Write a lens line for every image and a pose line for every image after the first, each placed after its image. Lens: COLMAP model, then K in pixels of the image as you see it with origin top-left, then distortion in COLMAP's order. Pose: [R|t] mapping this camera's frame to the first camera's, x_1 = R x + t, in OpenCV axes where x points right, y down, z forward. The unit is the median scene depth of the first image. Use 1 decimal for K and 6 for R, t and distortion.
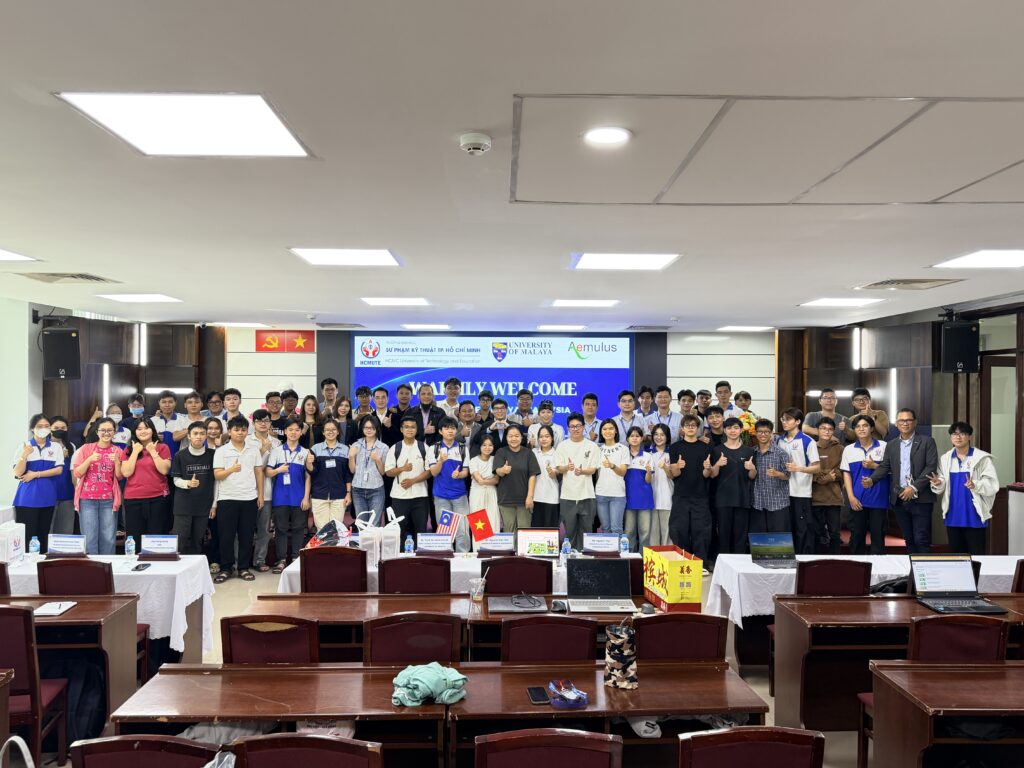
lens RADIAL K [[803.8, 0, 512.0], [0, 803.8, 384.0], [0, 0, 1]] dist [-0.157849, -0.000902]
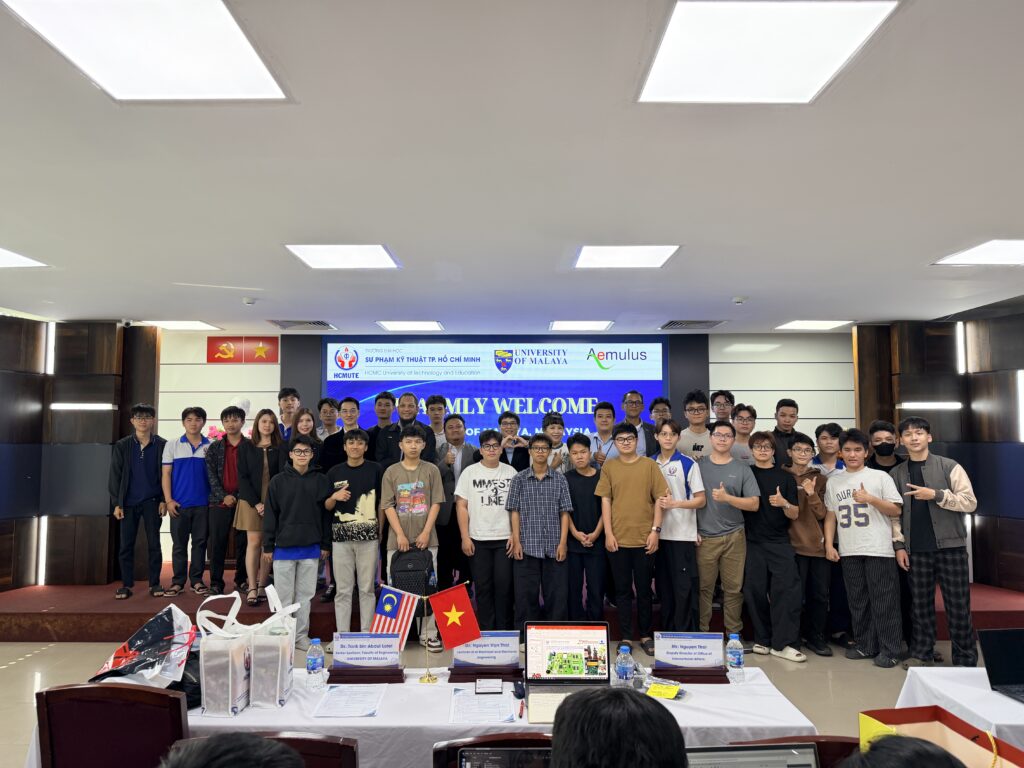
lens RADIAL K [[719.6, 0, 490.2], [0, 719.6, 383.4], [0, 0, 1]] dist [-0.000711, -0.149409]
pose [[0.999041, -0.009283, -0.042789, 0.002324], [0.006685, 0.998148, -0.060459, 0.027551], [0.043271, 0.060115, 0.997253, 0.269593]]
